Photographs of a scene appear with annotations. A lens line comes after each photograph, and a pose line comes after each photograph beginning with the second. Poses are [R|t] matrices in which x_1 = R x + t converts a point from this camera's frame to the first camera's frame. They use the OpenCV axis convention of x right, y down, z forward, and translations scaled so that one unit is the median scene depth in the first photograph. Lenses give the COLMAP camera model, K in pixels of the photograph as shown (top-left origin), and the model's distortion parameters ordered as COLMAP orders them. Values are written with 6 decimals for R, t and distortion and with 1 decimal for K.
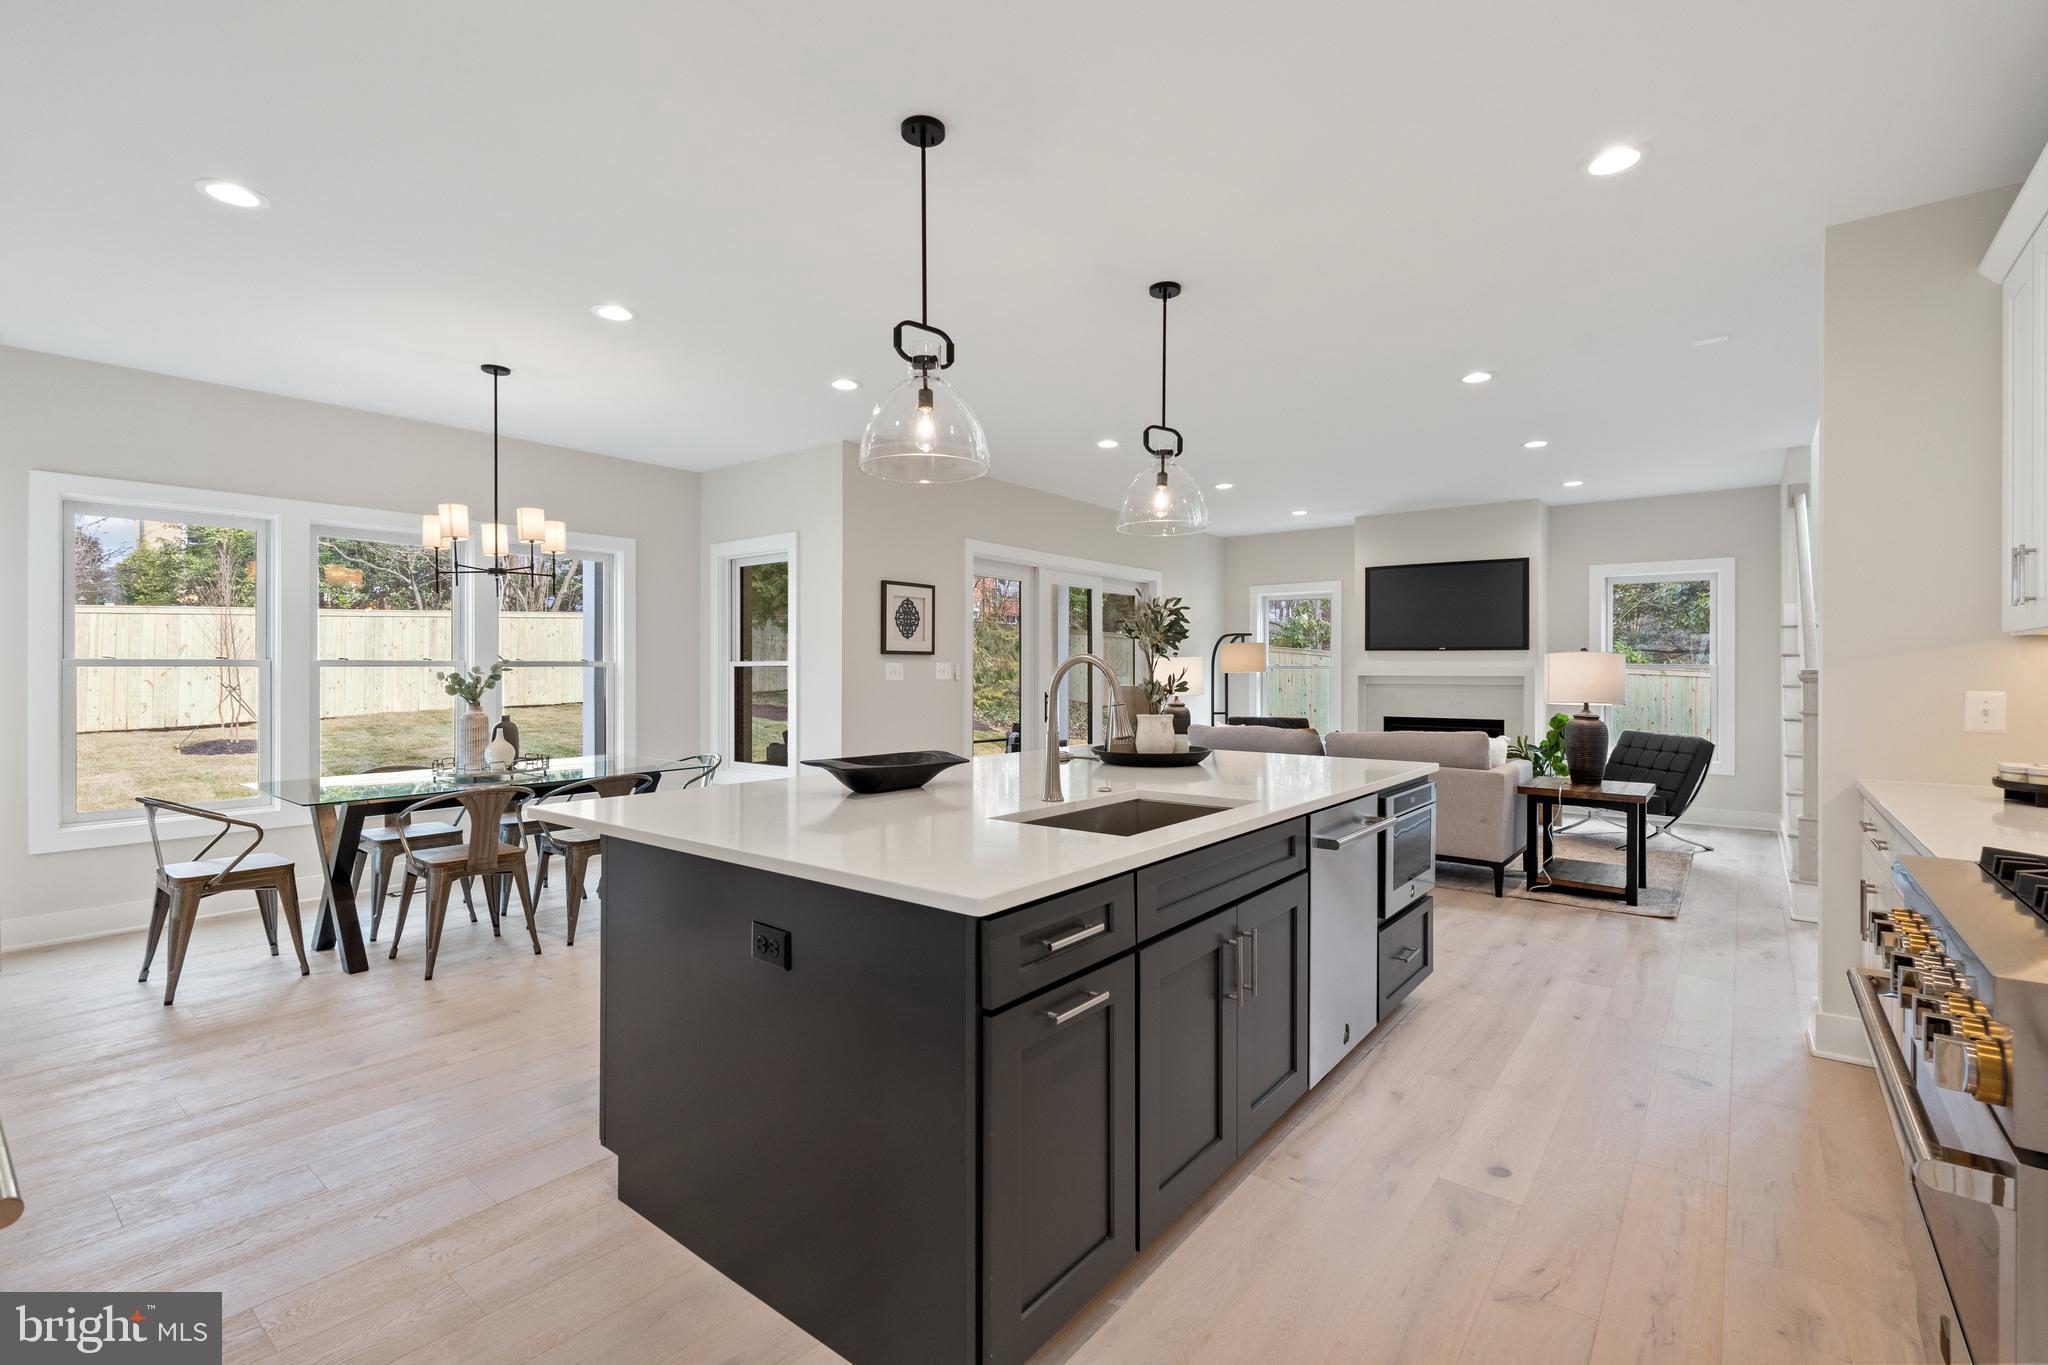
lens RADIAL K [[916.3, 0, 1024.1], [0, 916.3, 665.8], [0, 0, 1]] dist [0.001773, -0.000222]
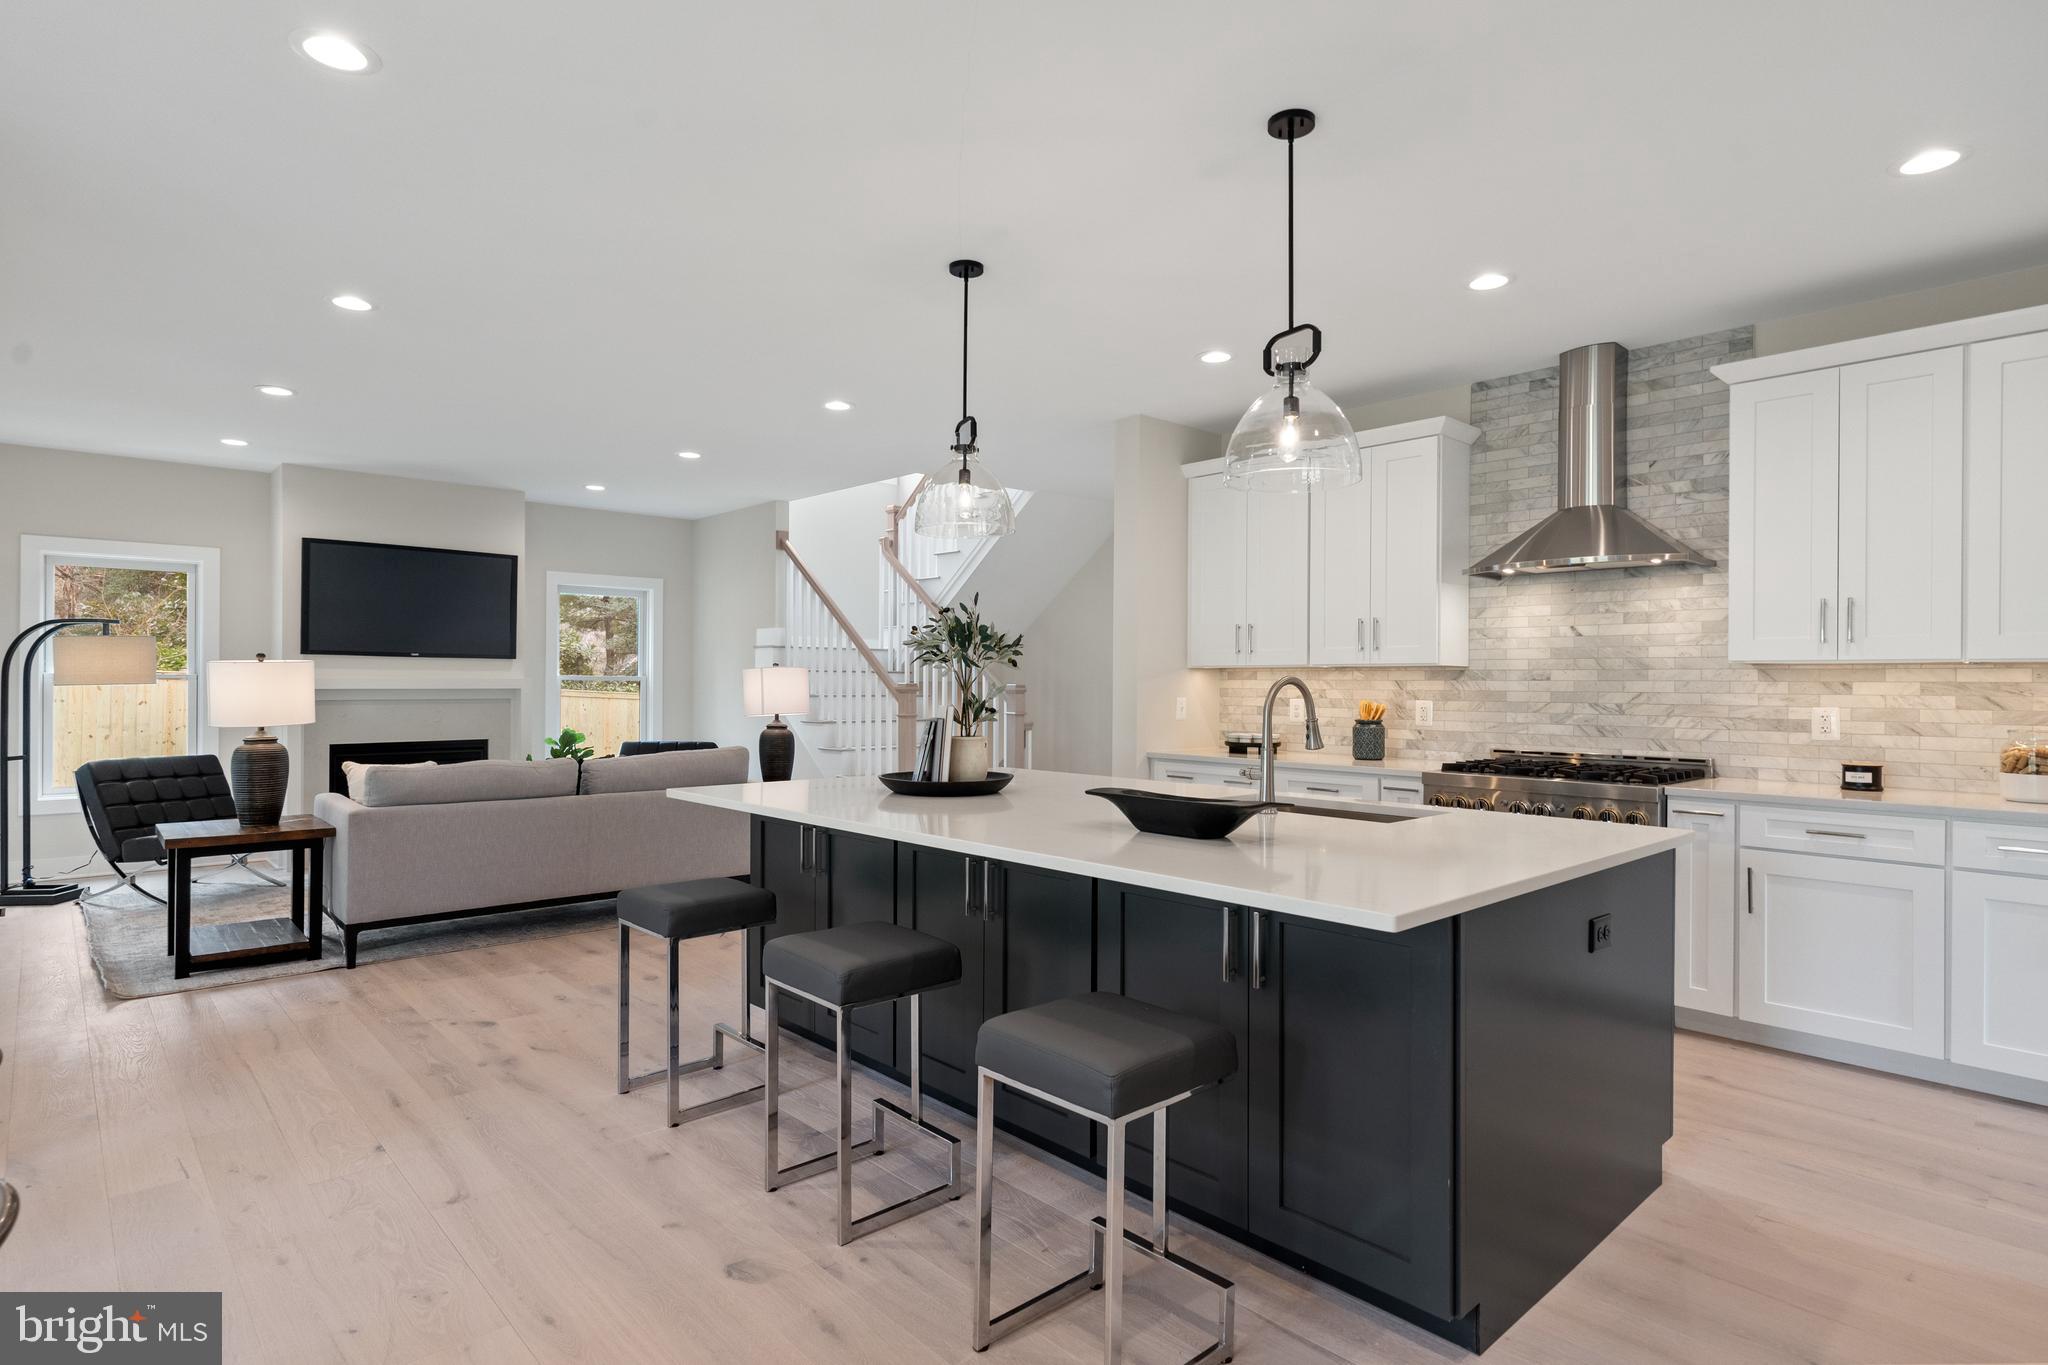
lens RADIAL K [[1052.8, 0, 1024.0], [0, 1052.8, 682.5], [0, 0, 1]] dist [-0.014793, 0.000104]
pose [[0.153019, -0.004372, 0.988214, -0.618971], [-0.008611, 0.999946, 0.005757, -0.006762], [-0.988186, -0.009391, 0.152973, 0.567793]]
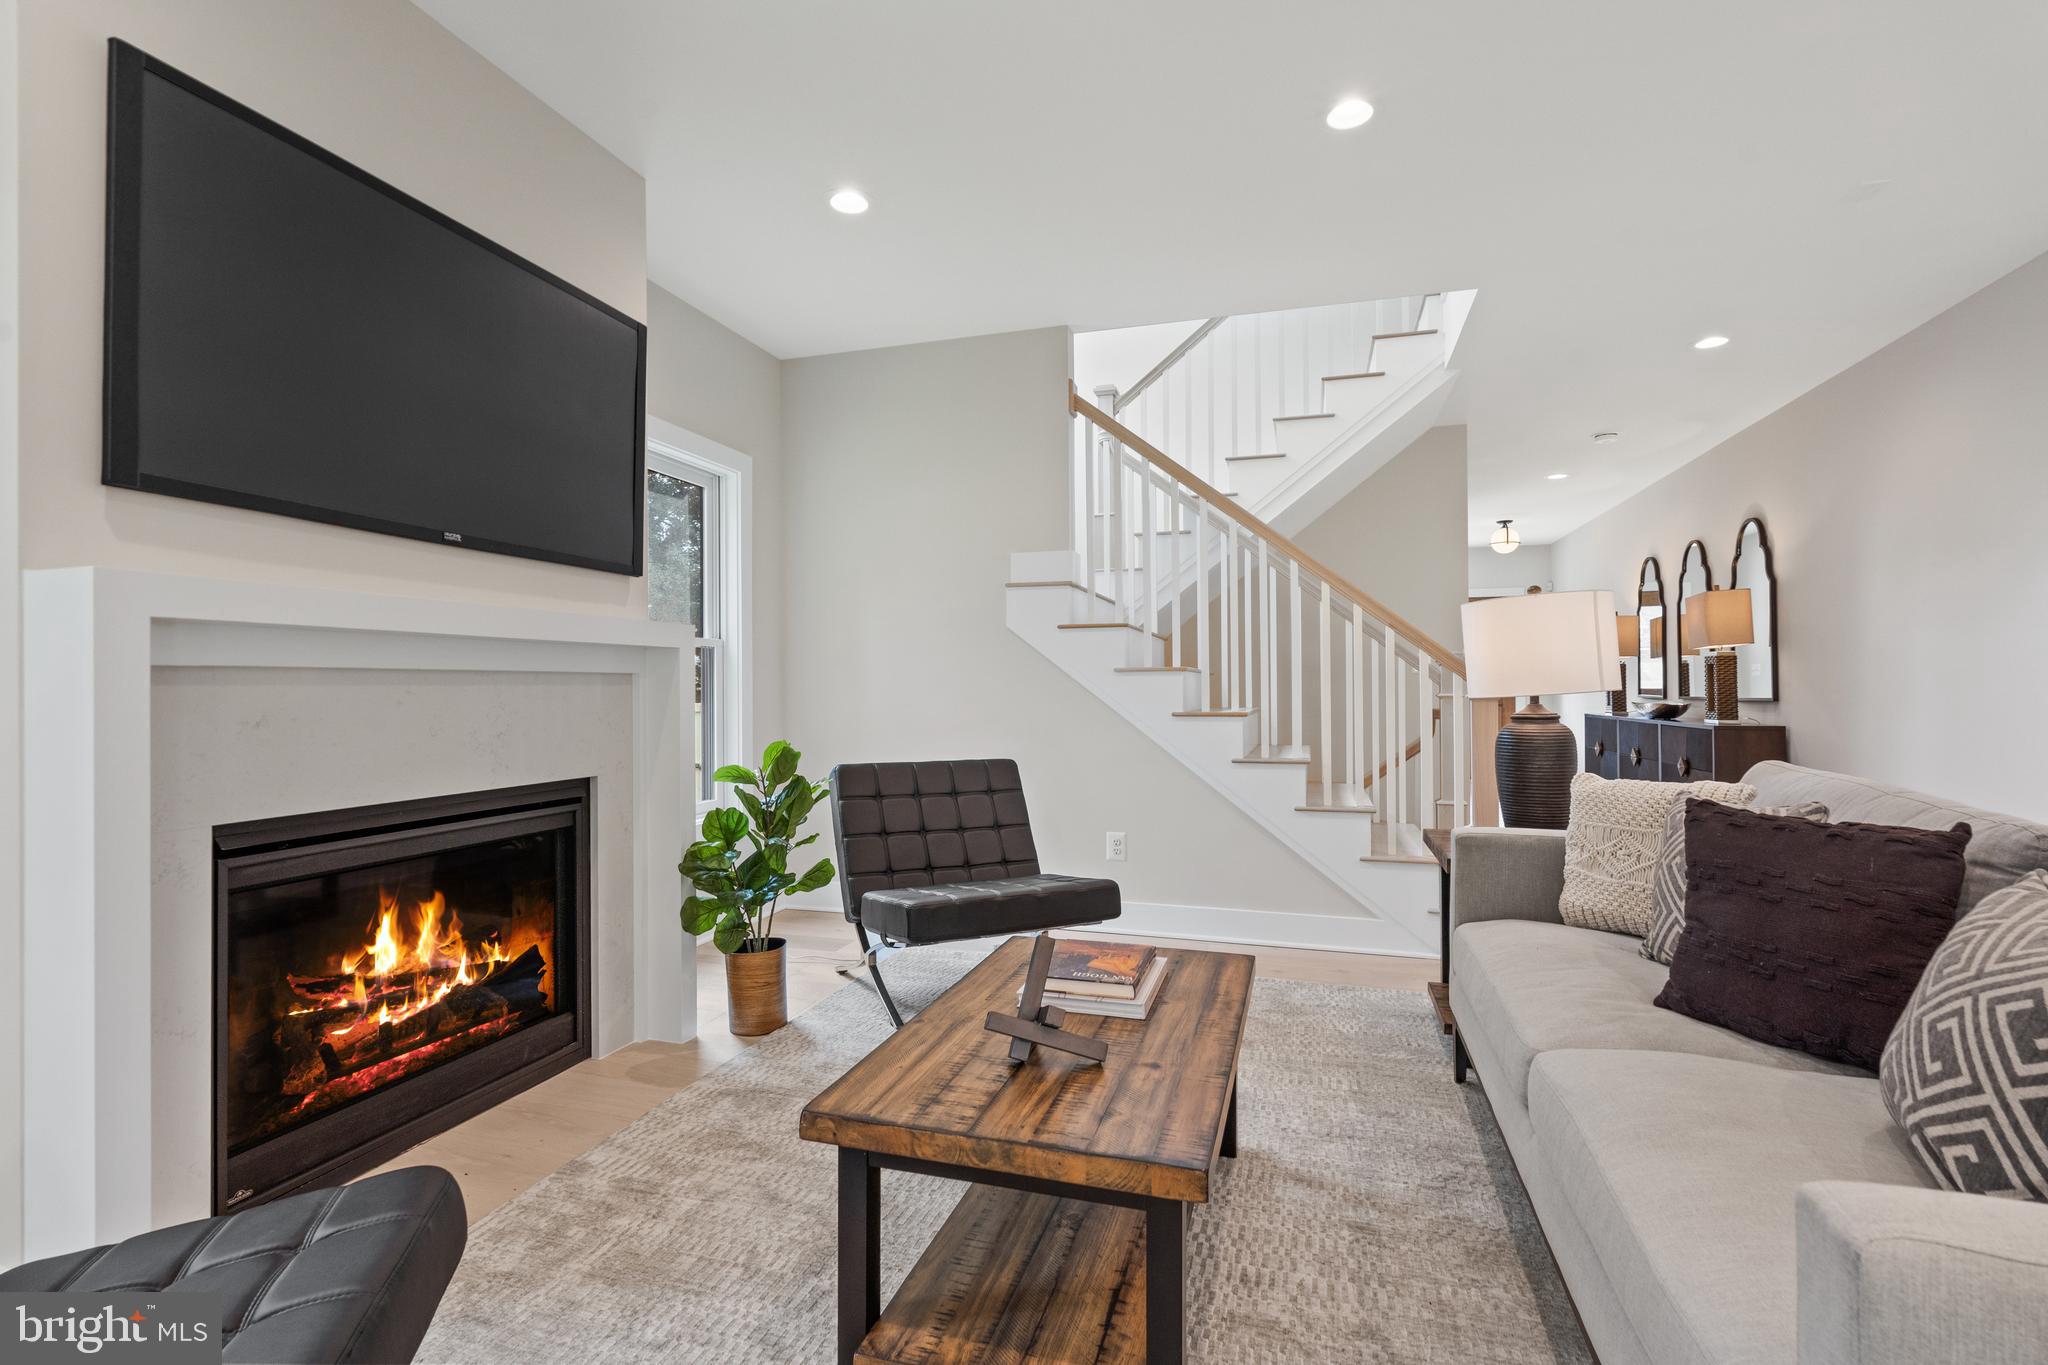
lens RADIAL K [[971.4, 0, 1024.0], [0, 971.4, 682.5], [0, 0, 1]] dist [0.002840, 0.000691]
pose [[-0.364313, 0.007007, 0.931250, 0.218688], [-0.001073, 0.999968, -0.007943, 0.043696], [-0.931276, -0.003893, -0.364294, 1.604597]]
